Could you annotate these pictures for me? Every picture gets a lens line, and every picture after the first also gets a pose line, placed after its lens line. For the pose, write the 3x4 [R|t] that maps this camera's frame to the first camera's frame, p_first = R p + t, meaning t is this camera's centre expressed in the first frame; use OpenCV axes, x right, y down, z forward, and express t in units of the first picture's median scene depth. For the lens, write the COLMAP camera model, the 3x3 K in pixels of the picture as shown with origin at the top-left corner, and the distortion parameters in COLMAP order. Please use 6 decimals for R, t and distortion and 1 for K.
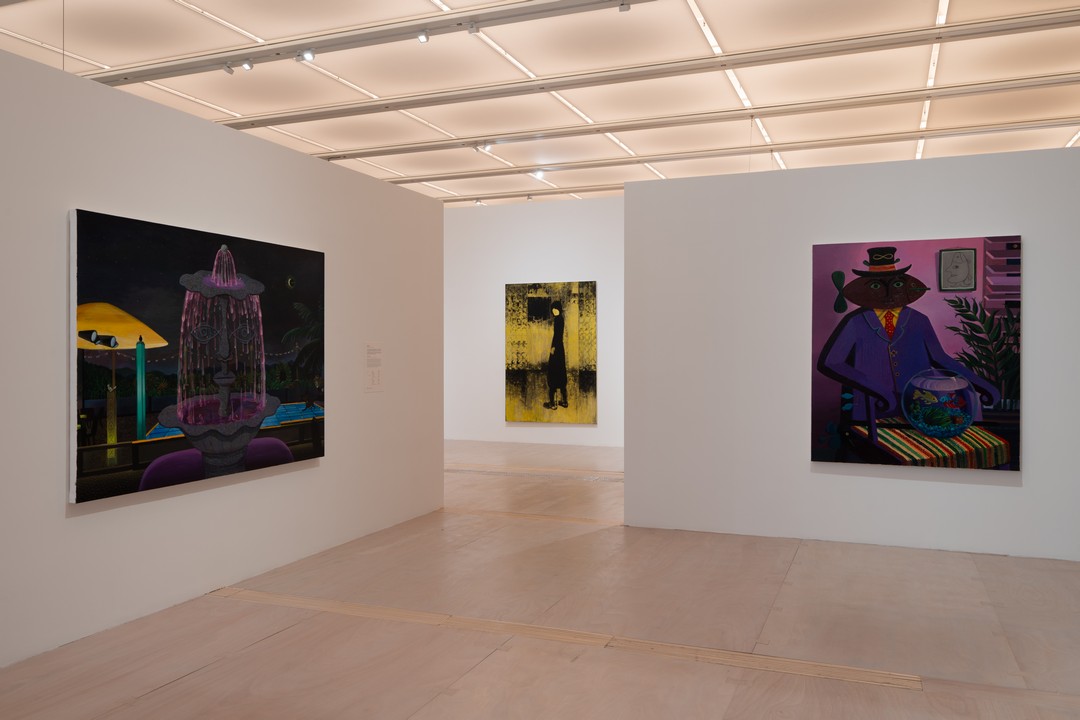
lens RADIAL K [[860.0, 0, 538.2], [0, 860.0, 357.5], [0, 0, 1]] dist [0.003071, 0.001428]
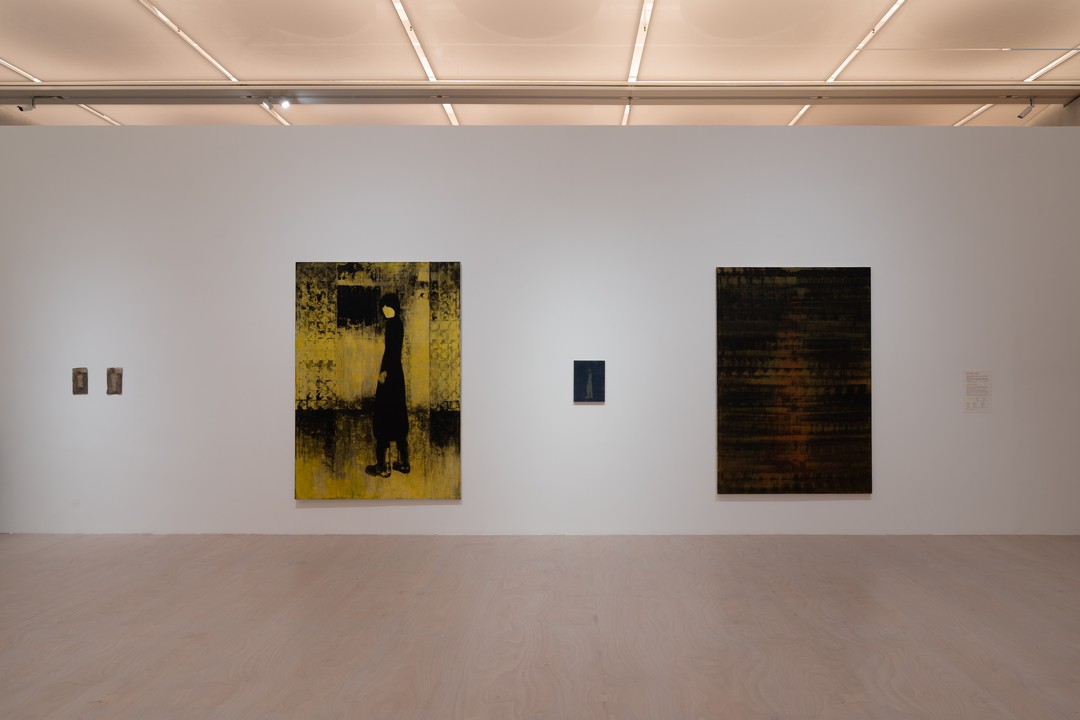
lens RADIAL K [[533.8, 0, 539.8], [0, 533.8, 360.8], [0, 0, 1]] dist [-0.006078, -0.000214]
pose [[0.926692, 0.003103, 0.375809, -0.020925], [0.001040, 0.999941, -0.010822, -0.015126], [-0.375820, 0.010419, 0.926634, 0.618535]]
